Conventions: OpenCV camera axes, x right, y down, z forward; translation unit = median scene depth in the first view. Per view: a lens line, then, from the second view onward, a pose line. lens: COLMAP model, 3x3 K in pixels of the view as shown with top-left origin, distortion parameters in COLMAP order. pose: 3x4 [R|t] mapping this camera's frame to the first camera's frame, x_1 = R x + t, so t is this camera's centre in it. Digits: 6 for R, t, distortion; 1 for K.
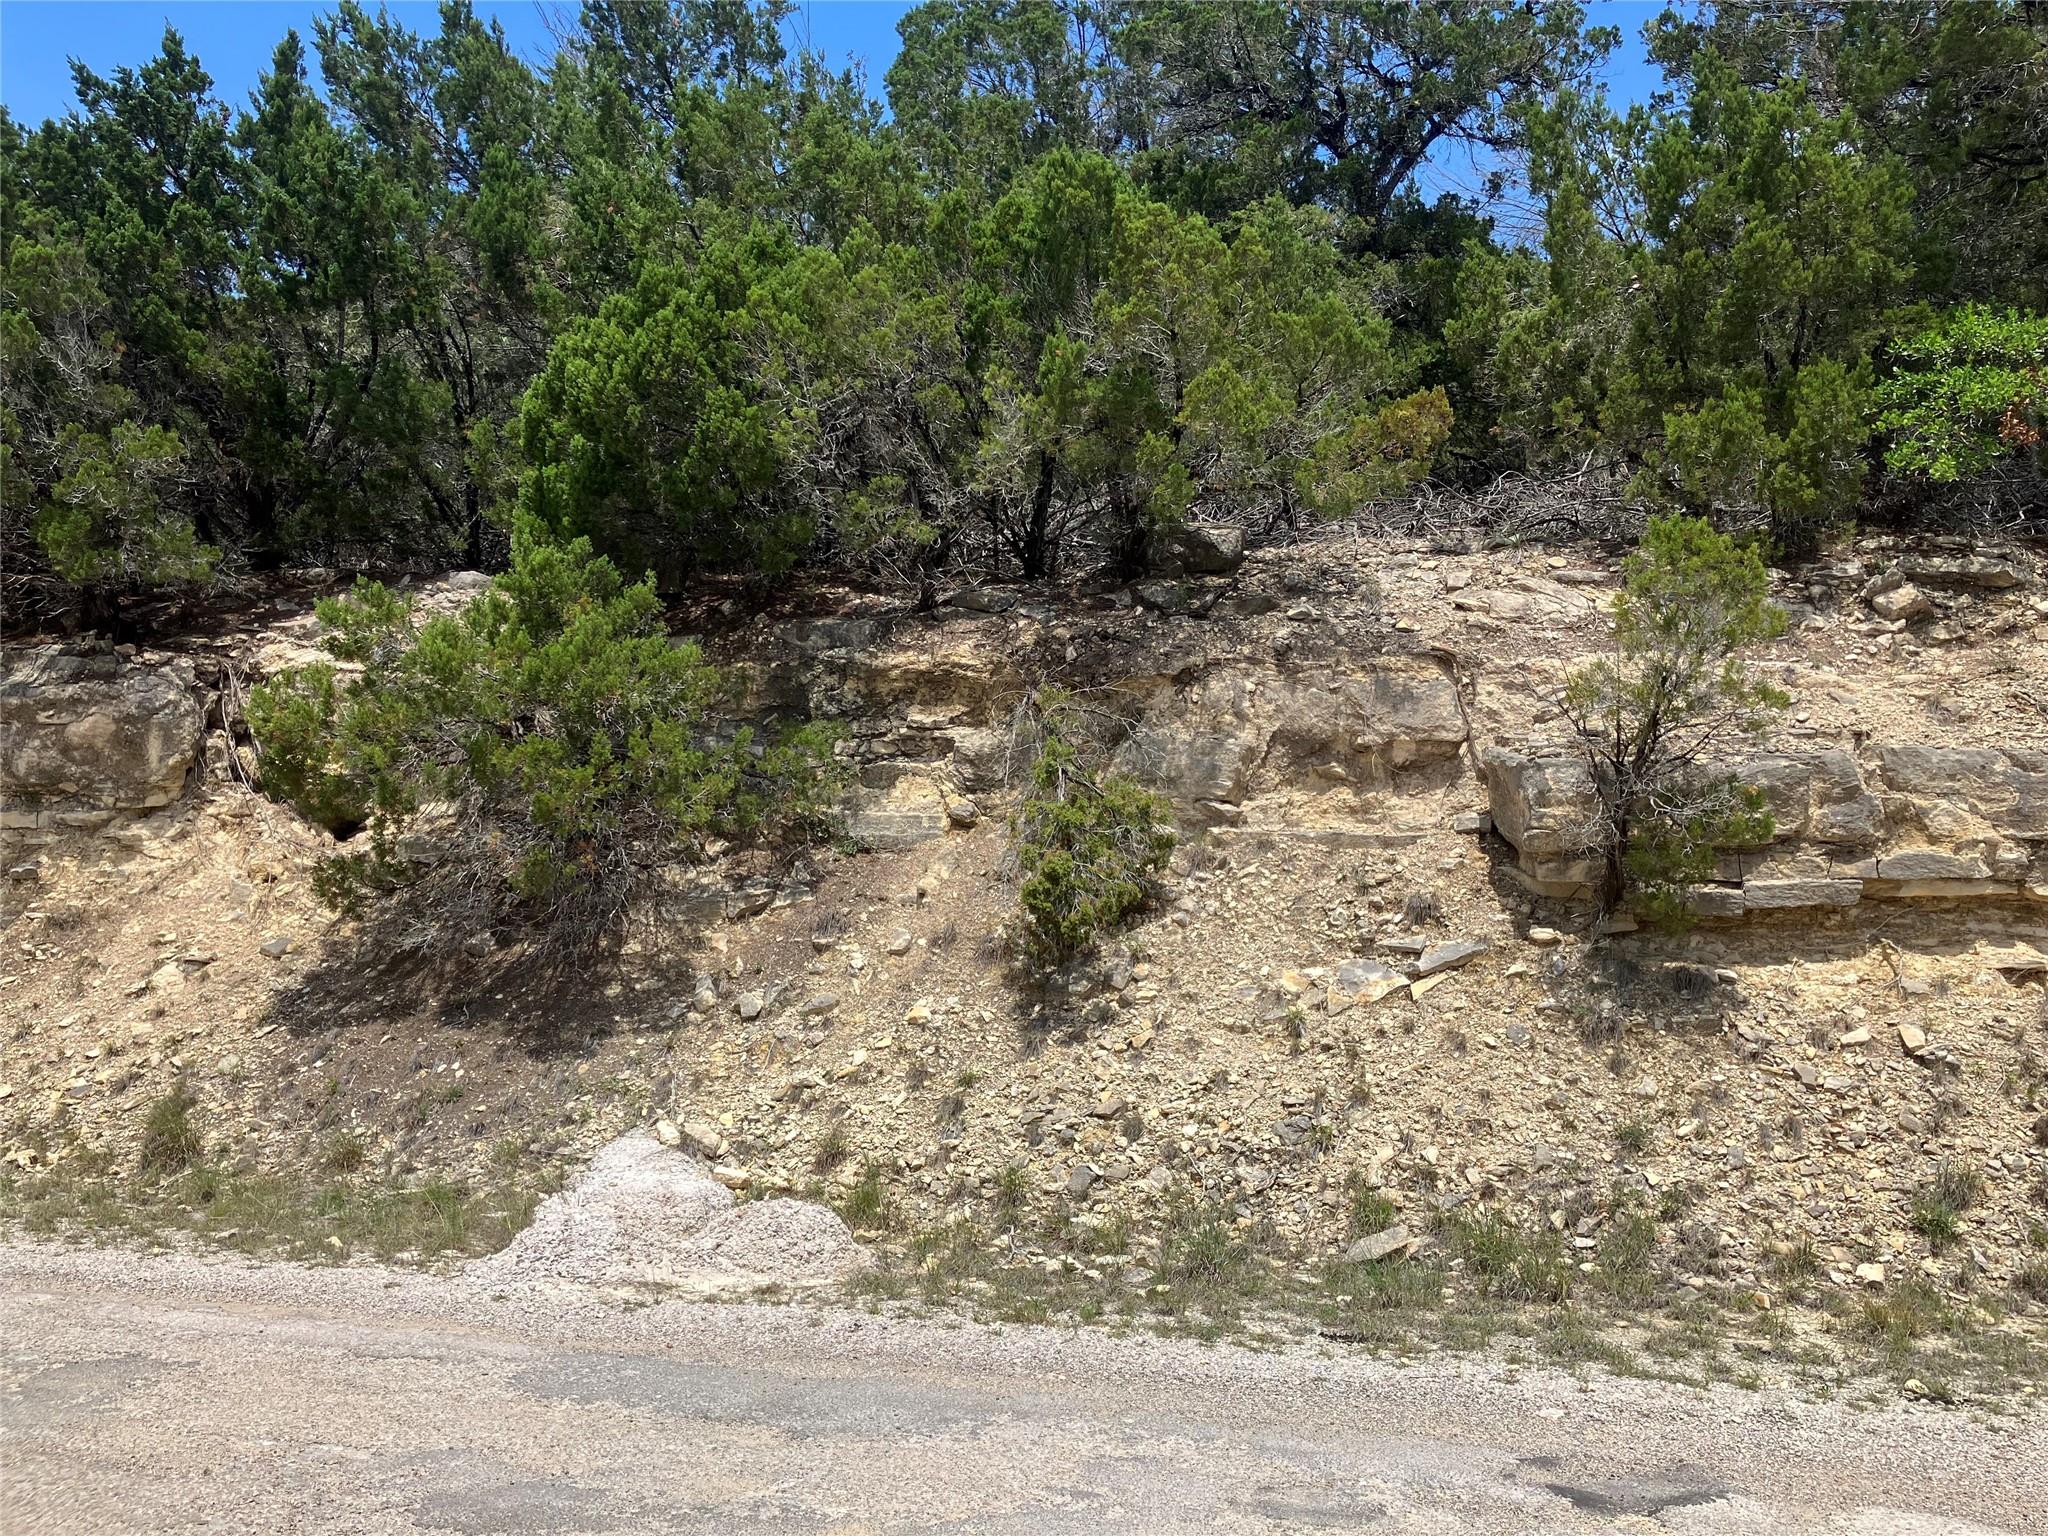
lens RADIAL K [[1681.3, 0, 998.3], [0, 1681.3, 754.5], [0, 0, 1]] dist [0.070357, -0.084745]
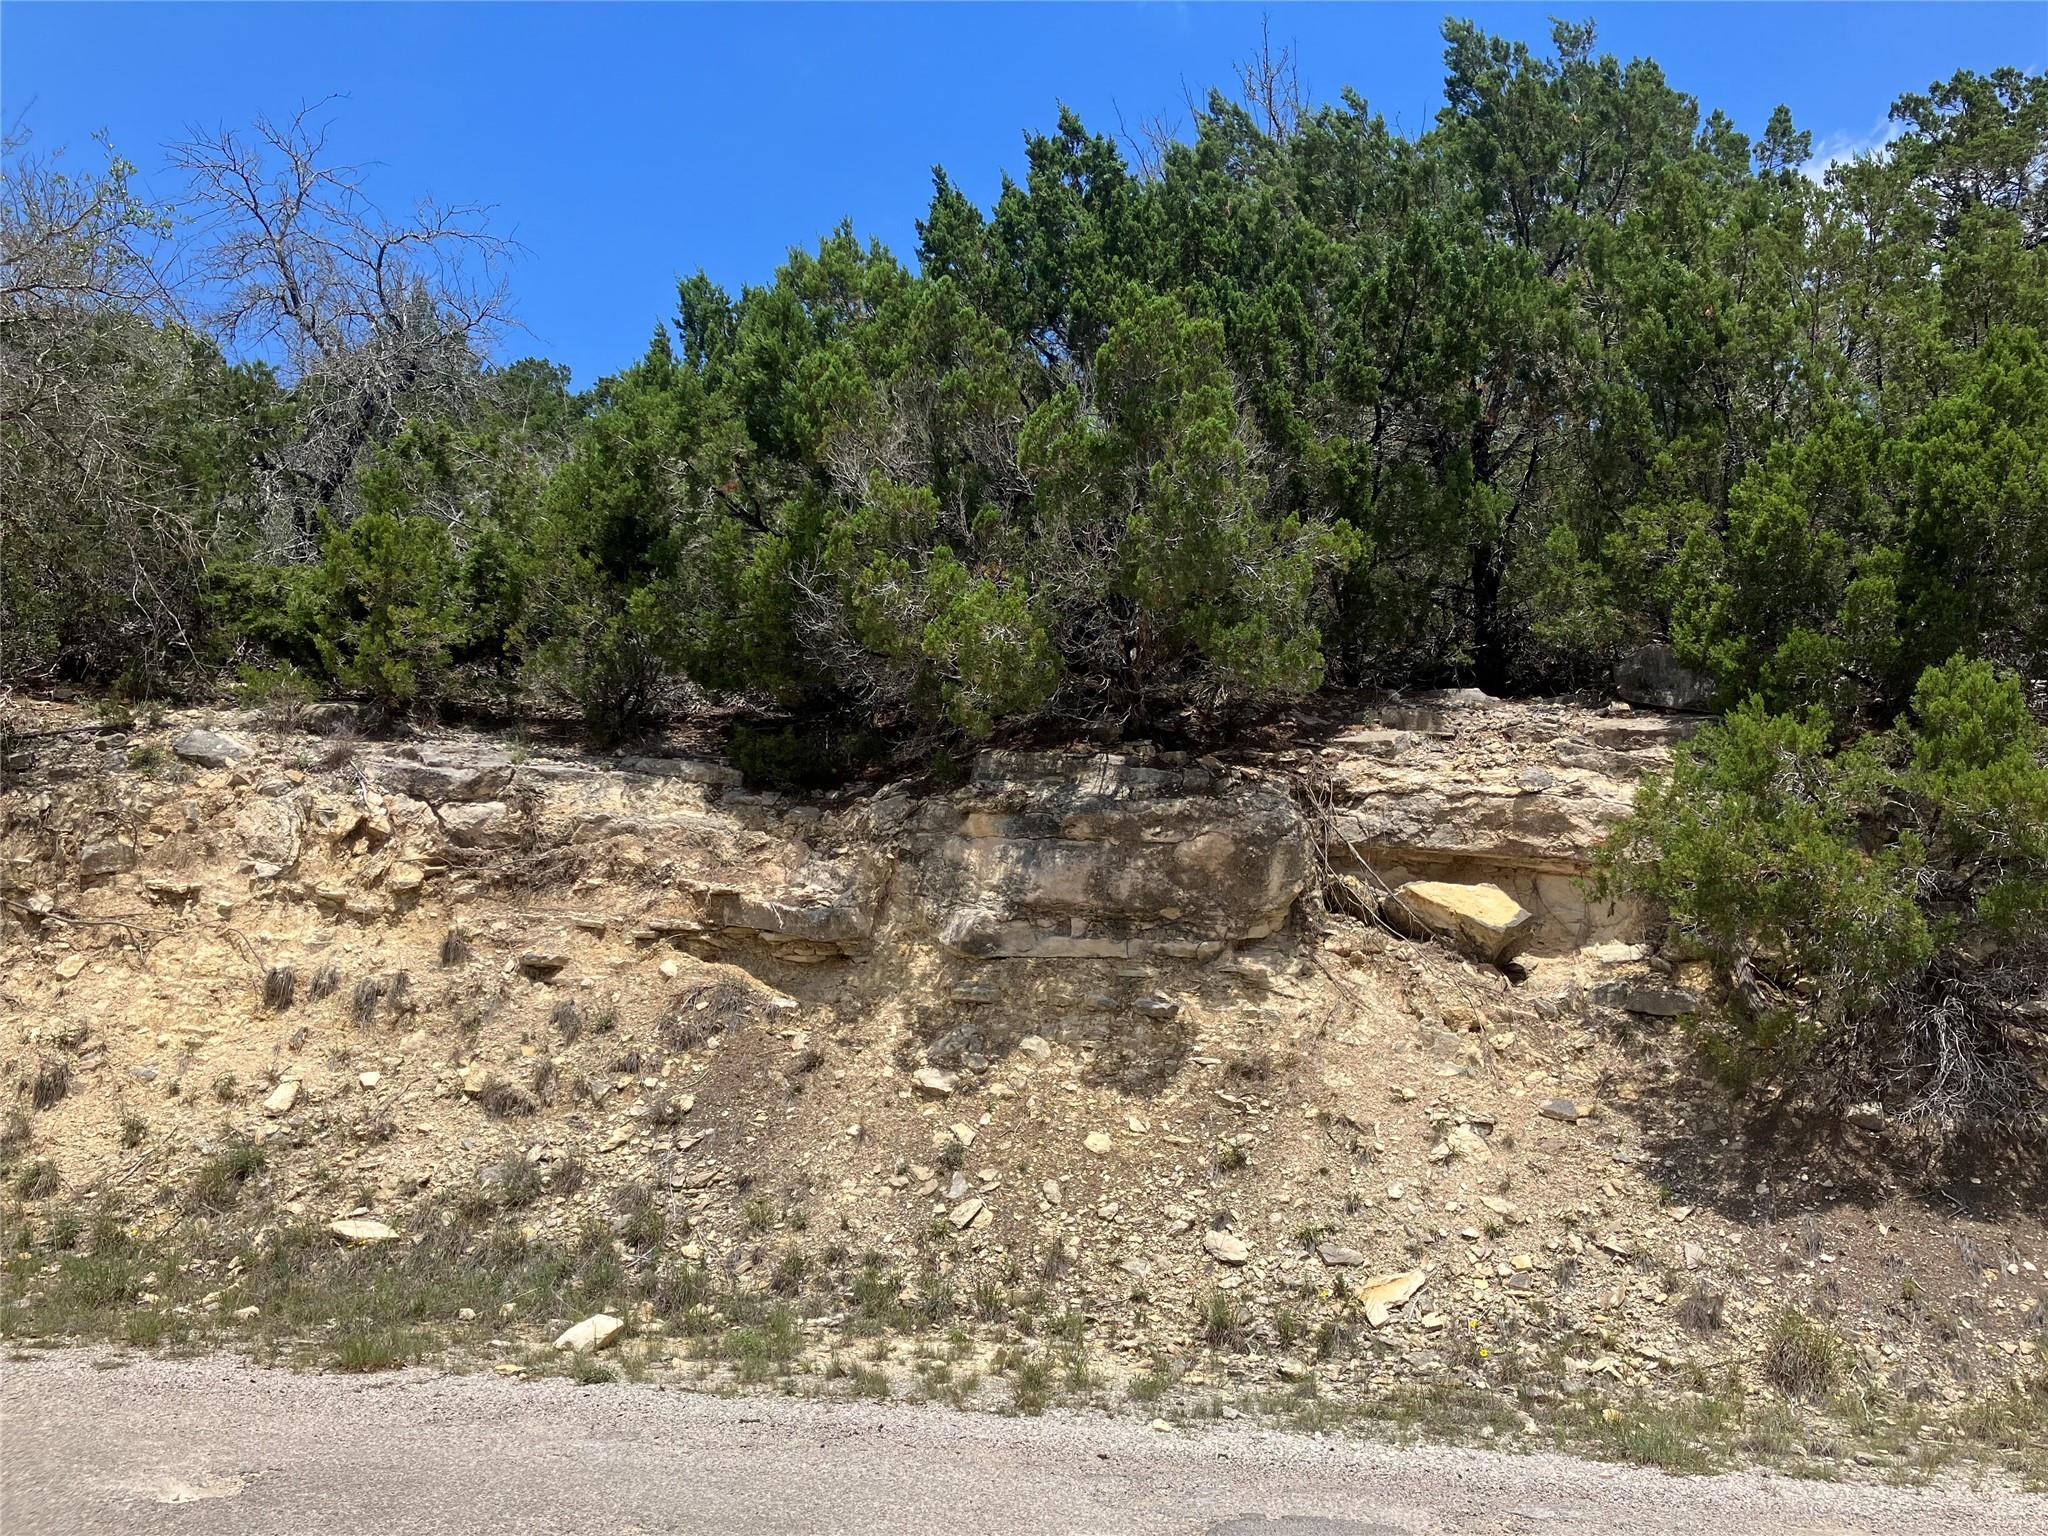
lens RADIAL K [[1700.2, 0, 1021.7], [0, 1700.2, 740.6], [0, 0, 1]] dist [0.030439, -0.006190]
pose [[0.997498, 0.039105, 0.058893, -0.682025], [-0.034466, 0.996370, -0.077837, 0.000863], [-0.061723, 0.075612, 0.995225, 0.107749]]
